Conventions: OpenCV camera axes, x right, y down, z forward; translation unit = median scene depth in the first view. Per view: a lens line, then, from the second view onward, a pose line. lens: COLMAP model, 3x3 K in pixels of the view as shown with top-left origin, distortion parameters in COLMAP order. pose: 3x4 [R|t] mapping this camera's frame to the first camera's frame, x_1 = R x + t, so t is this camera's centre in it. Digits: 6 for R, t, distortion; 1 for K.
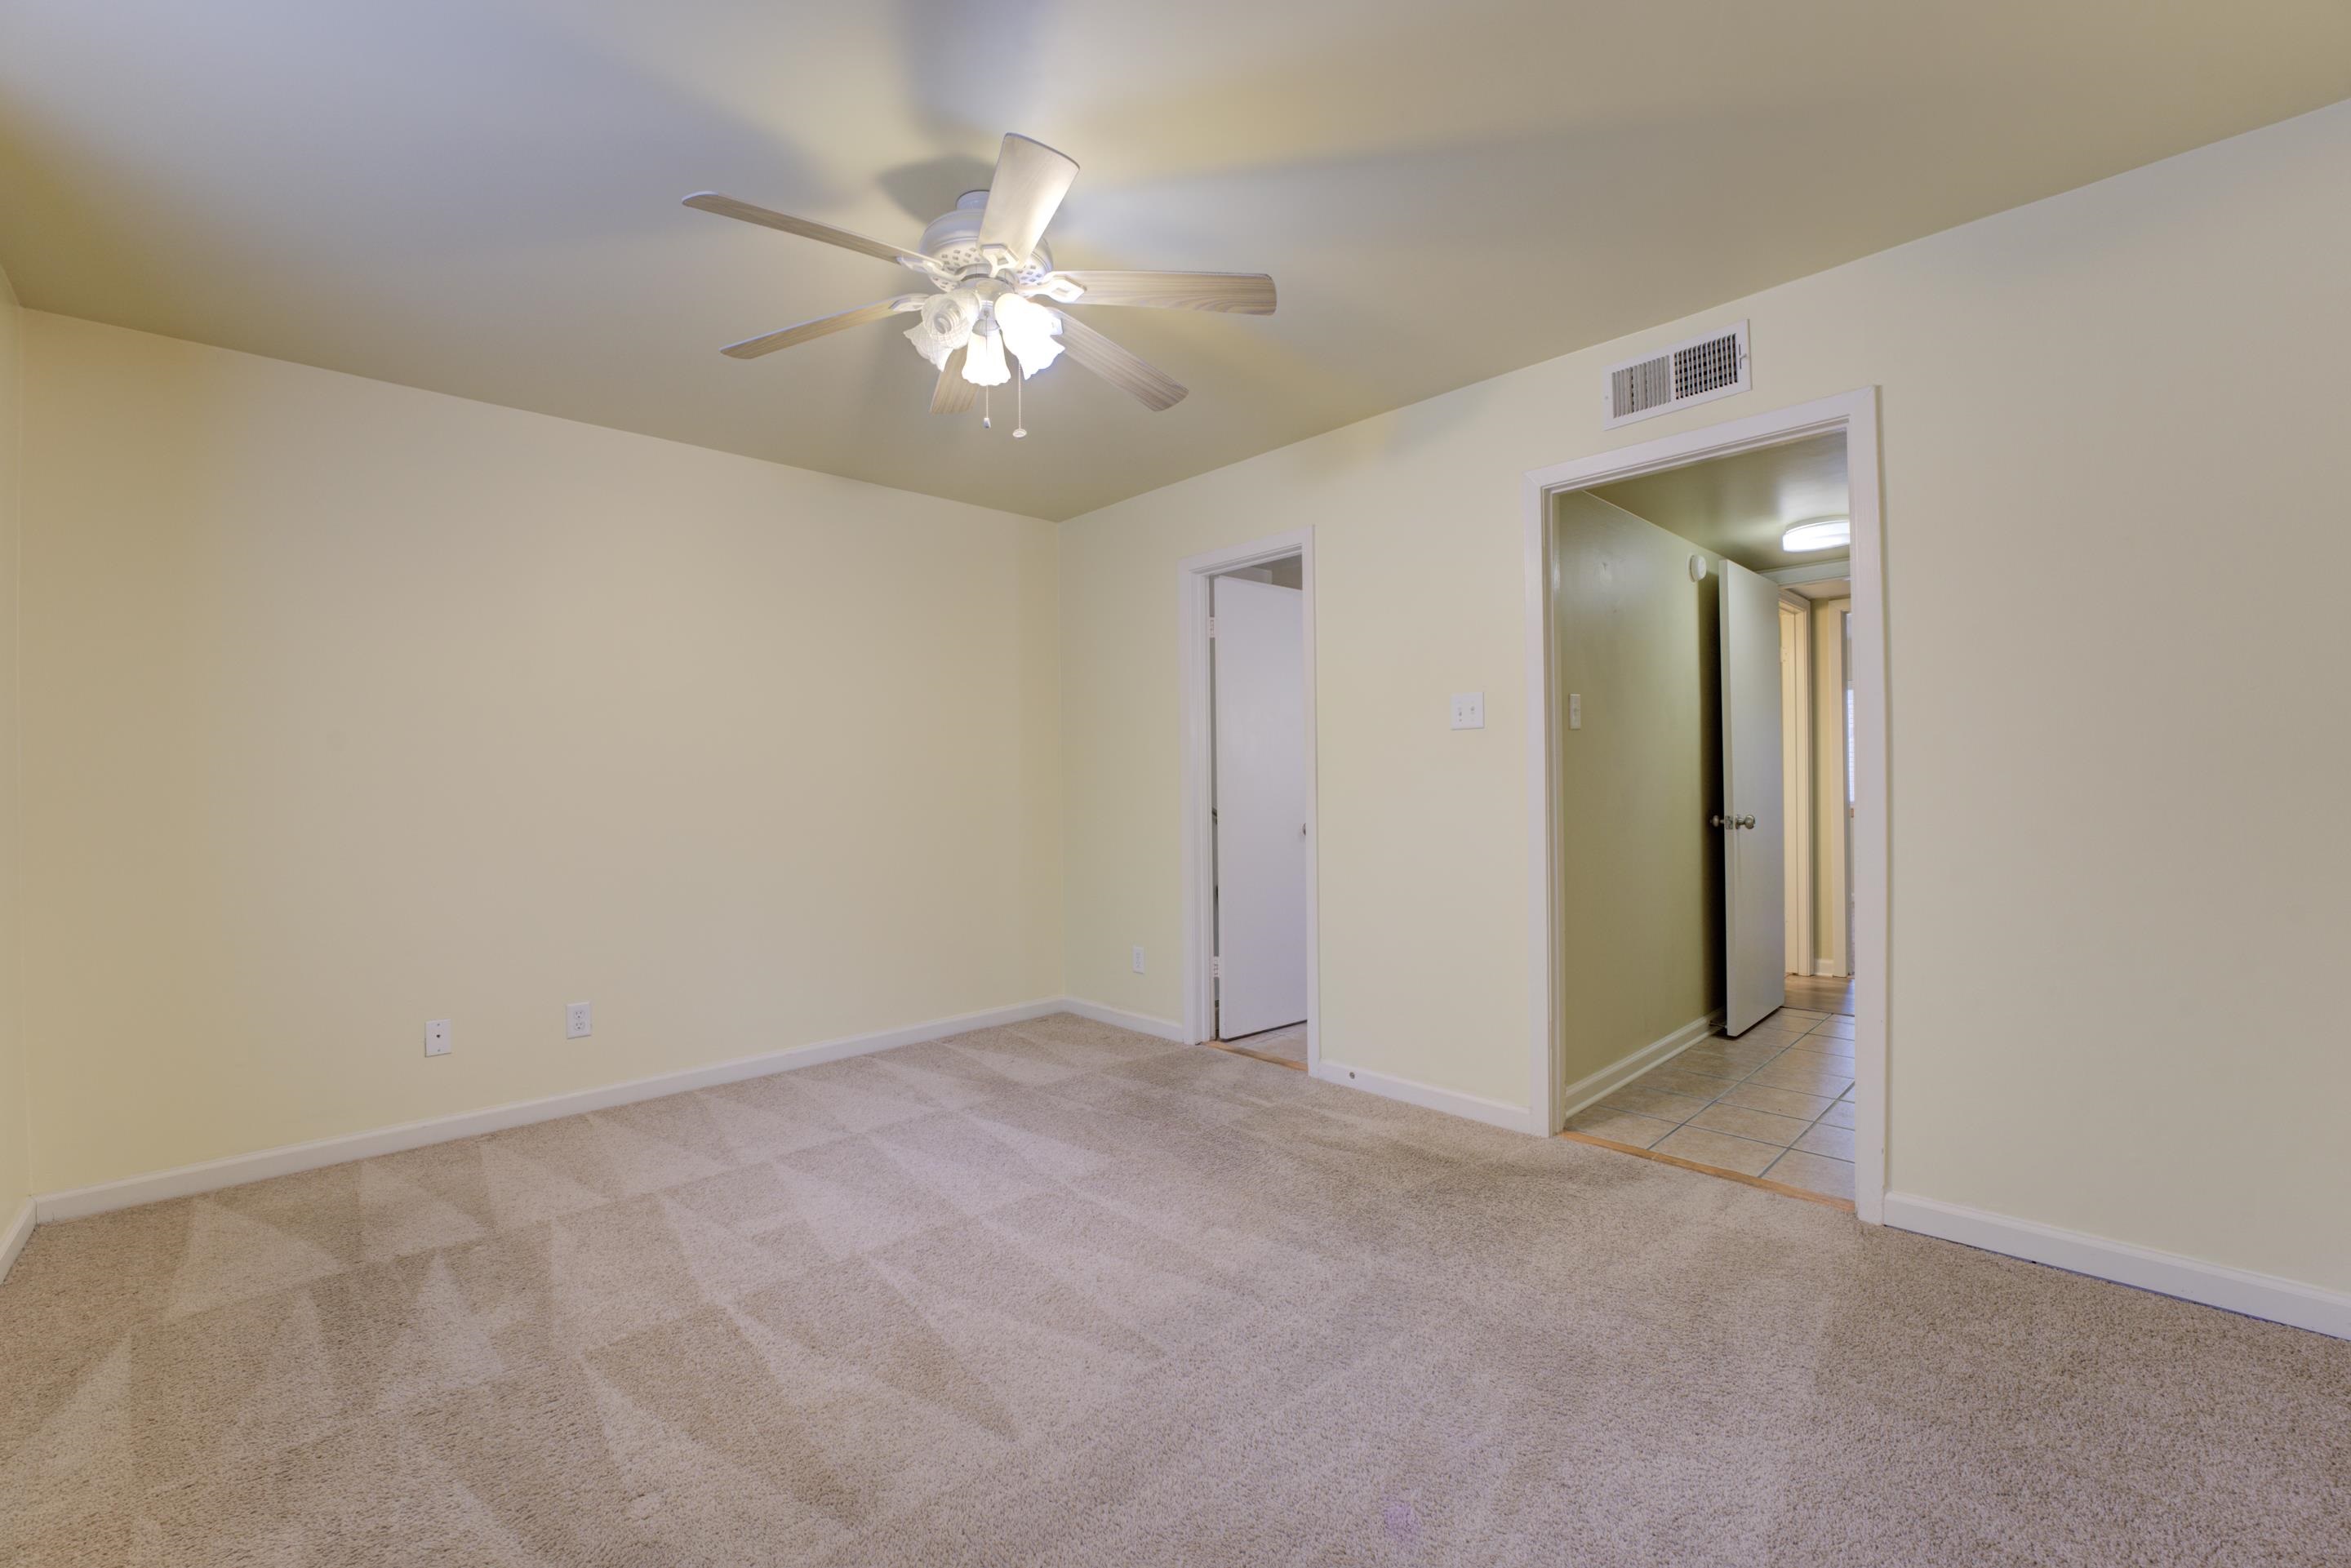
lens RADIAL K [[952.2, 0, 1175.5], [0, 952.2, 784.0], [0, 0, 1]] dist [-0.033146, 0.004875]
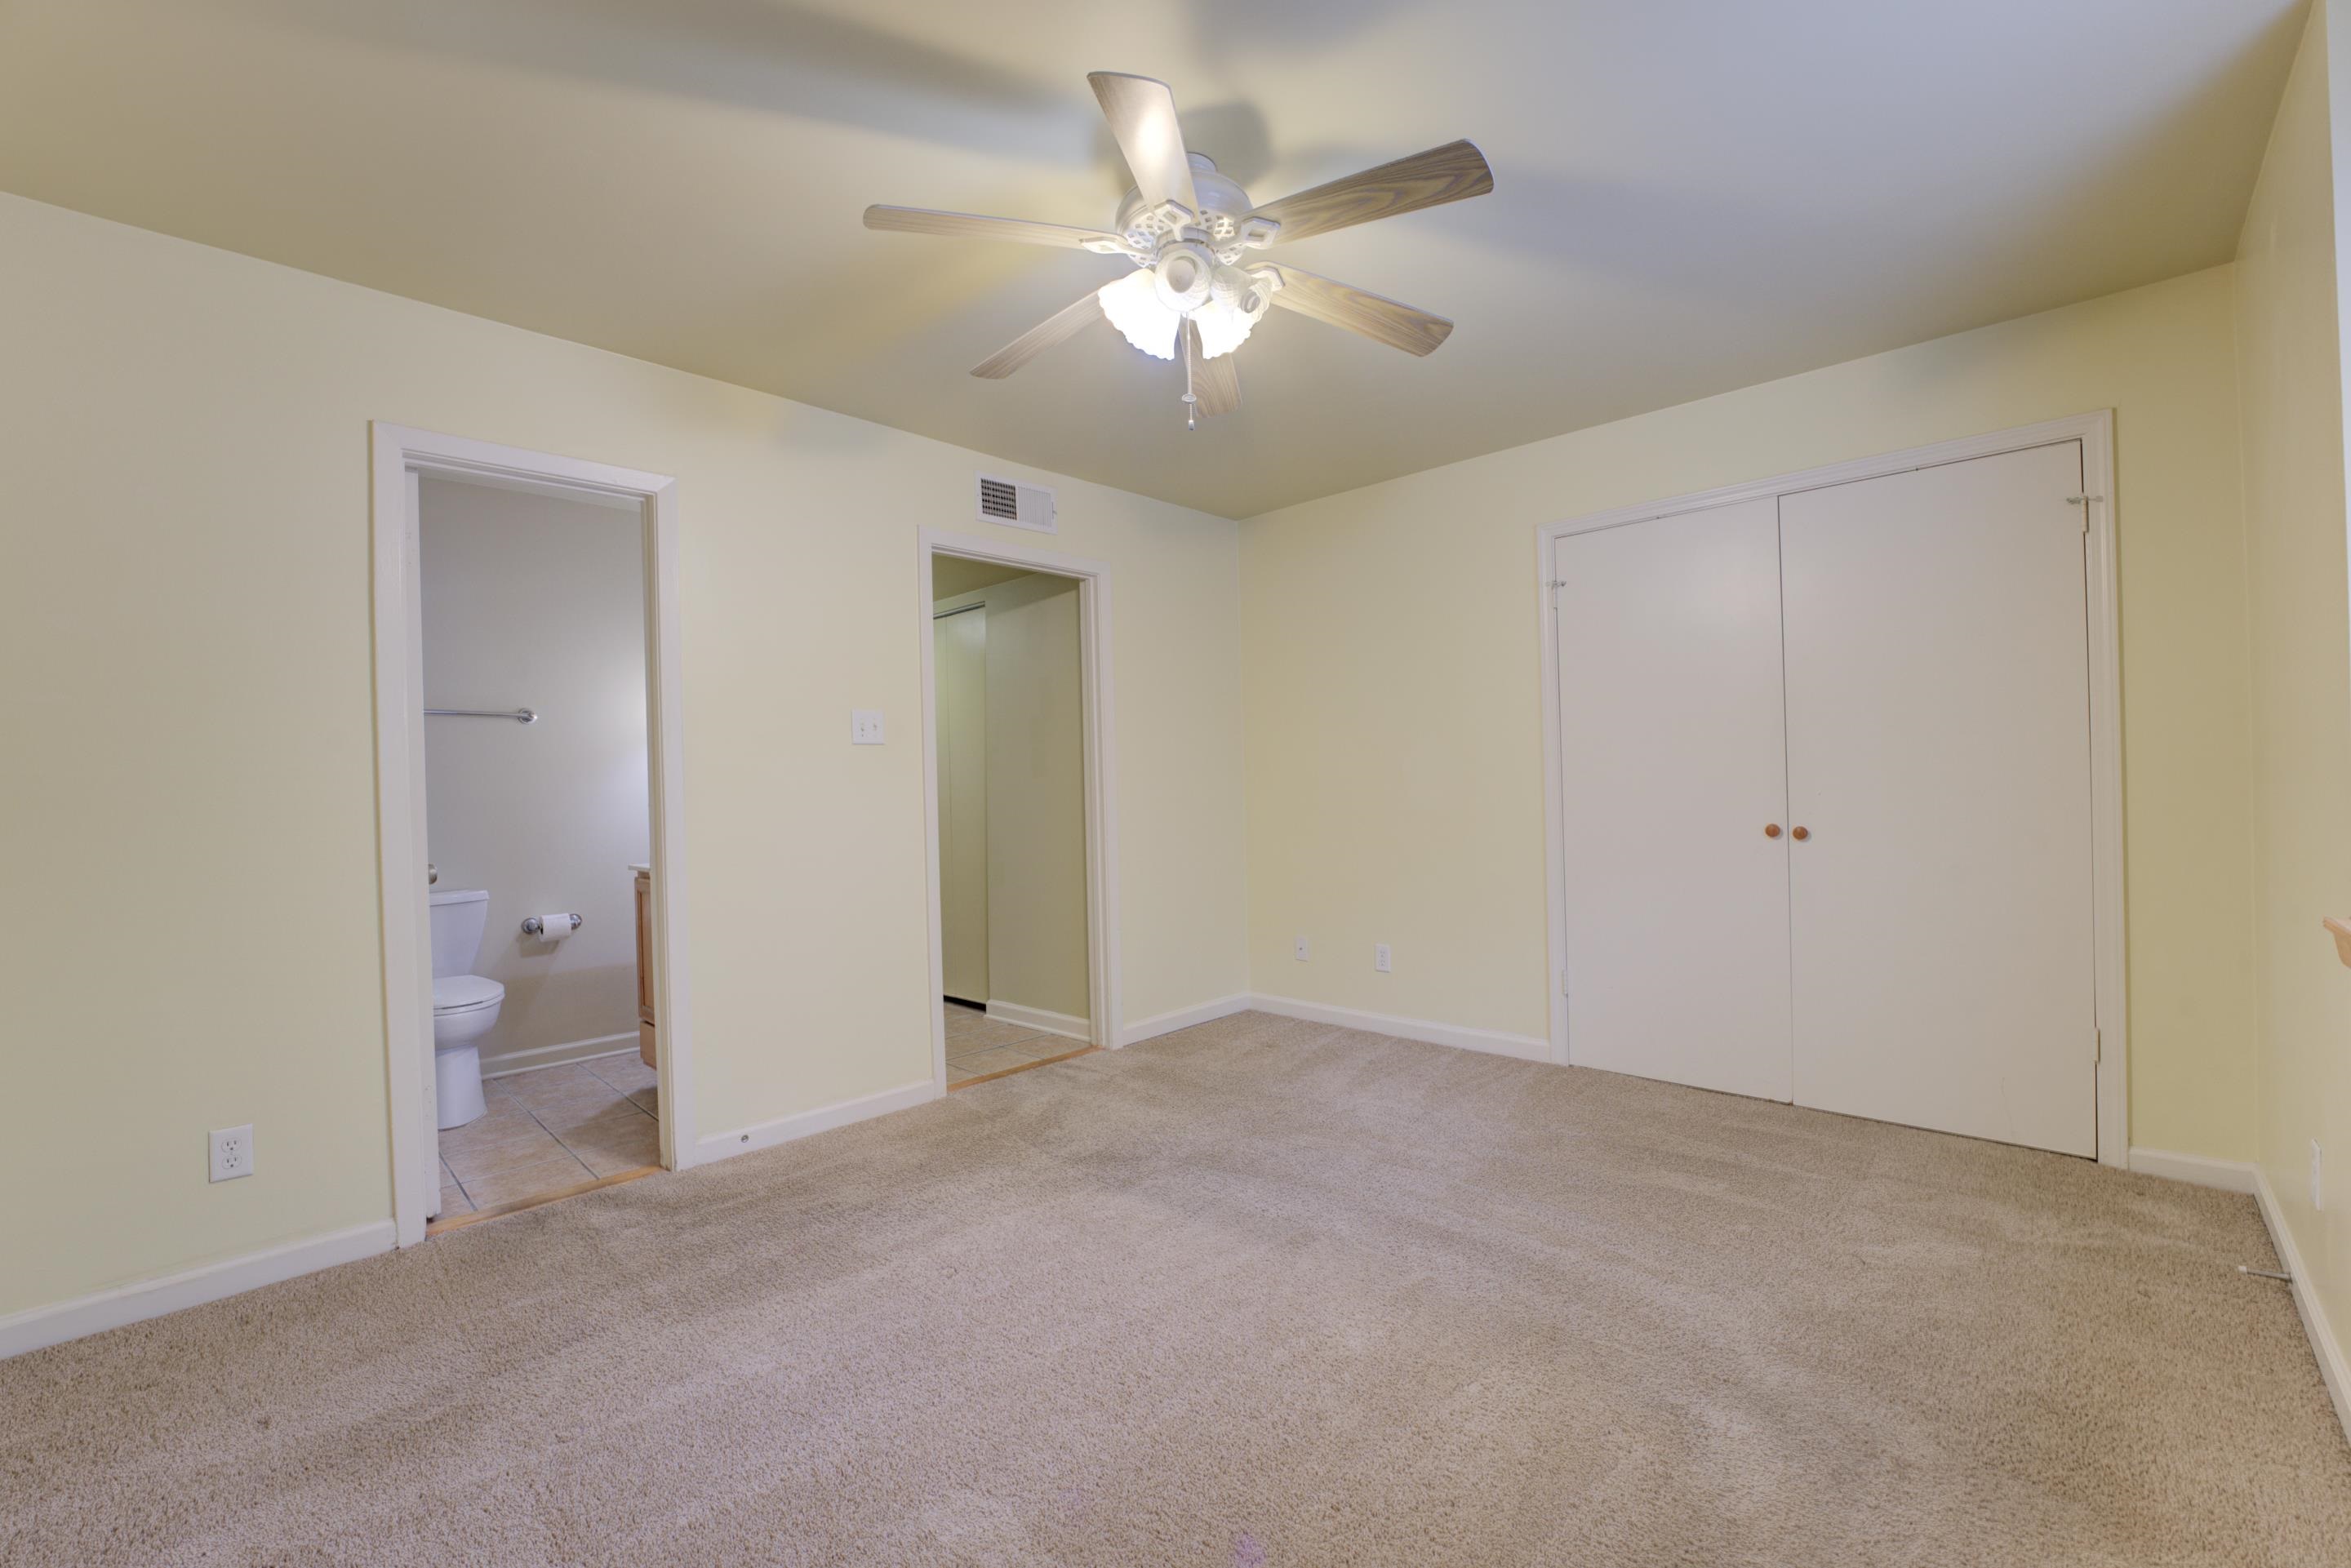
lens RADIAL K [[978.4, 0, 1172.6], [0, 978.4, 787.5], [0, 0, 1]] dist [-0.018220, -0.000014]
pose [[-0.086953, 0.009232, 0.996170, -0.896851], [-0.004537, 0.999943, -0.009663, -0.002303], [-0.996202, -0.005360, -0.086906, 0.861459]]
